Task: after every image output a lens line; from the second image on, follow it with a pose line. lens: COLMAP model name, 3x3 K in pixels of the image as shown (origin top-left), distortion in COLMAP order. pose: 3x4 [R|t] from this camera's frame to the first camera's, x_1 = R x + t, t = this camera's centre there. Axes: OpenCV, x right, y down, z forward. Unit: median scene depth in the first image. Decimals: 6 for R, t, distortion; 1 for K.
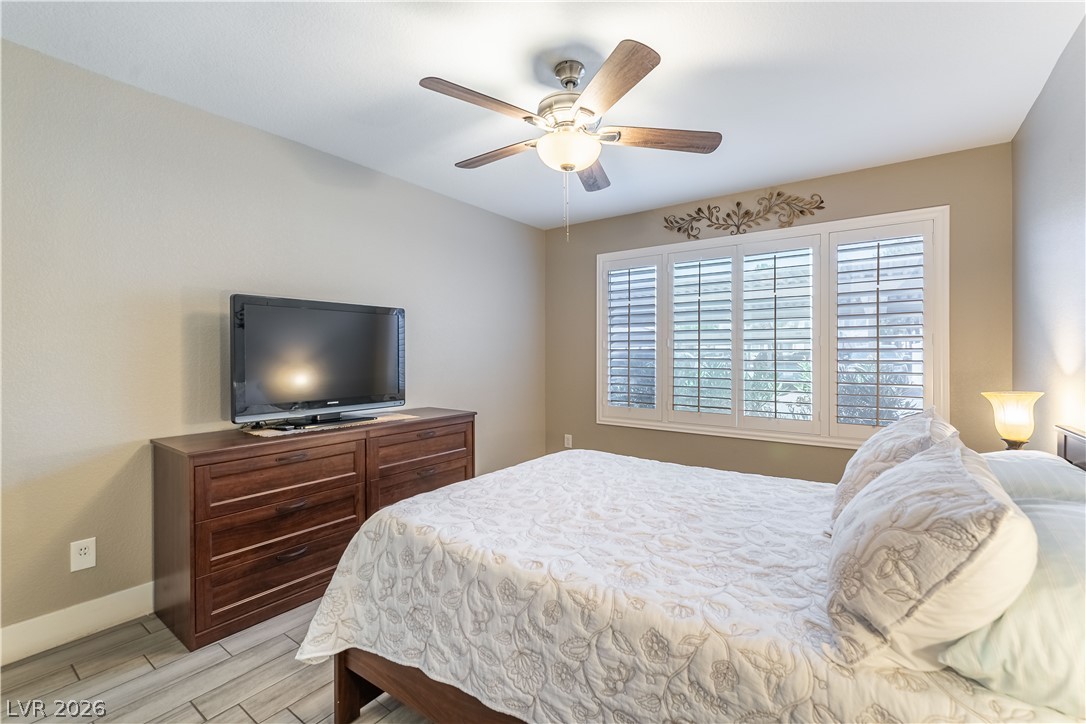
lens RADIAL K [[467.8, 0, 544.3], [0, 467.8, 358.0], [0, 0, 1]] dist [-0.001487, -0.000059]
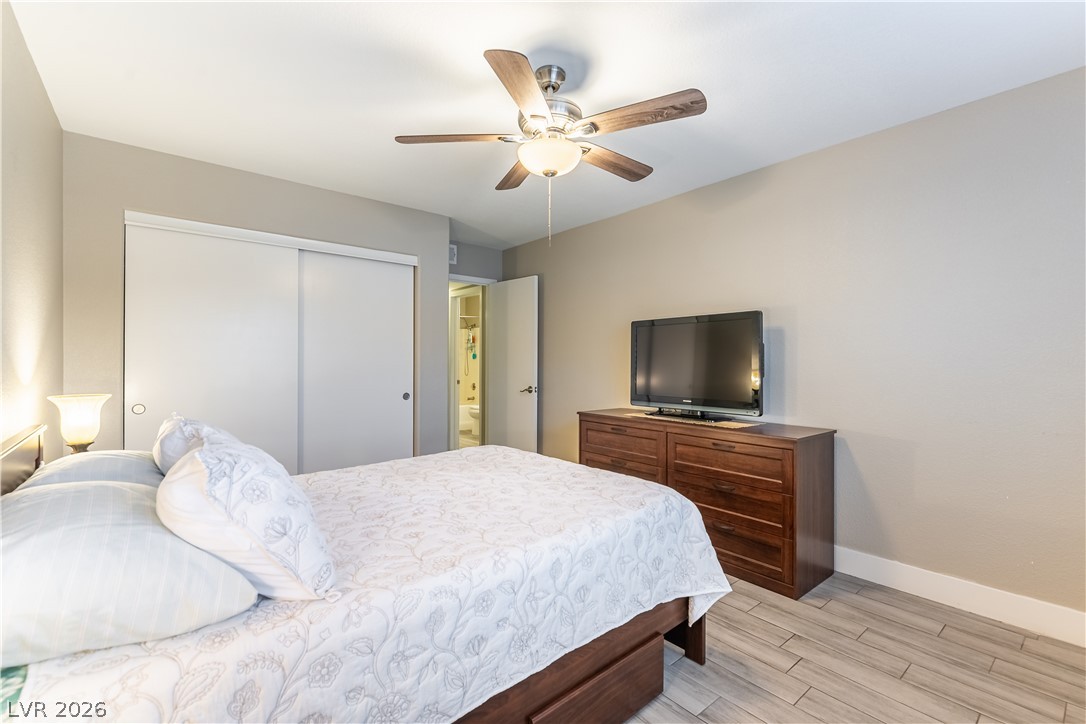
lens RADIAL K [[467.8, 0, 545.3], [0, 467.8, 361.8], [0, 0, 1]] dist [-0.001487, -0.000059]
pose [[-0.248981, 0.002190, -0.968506, 0.784842], [-0.005096, 0.999981, 0.003571, -0.006139], [0.968495, 0.005825, -0.248965, 0.946921]]
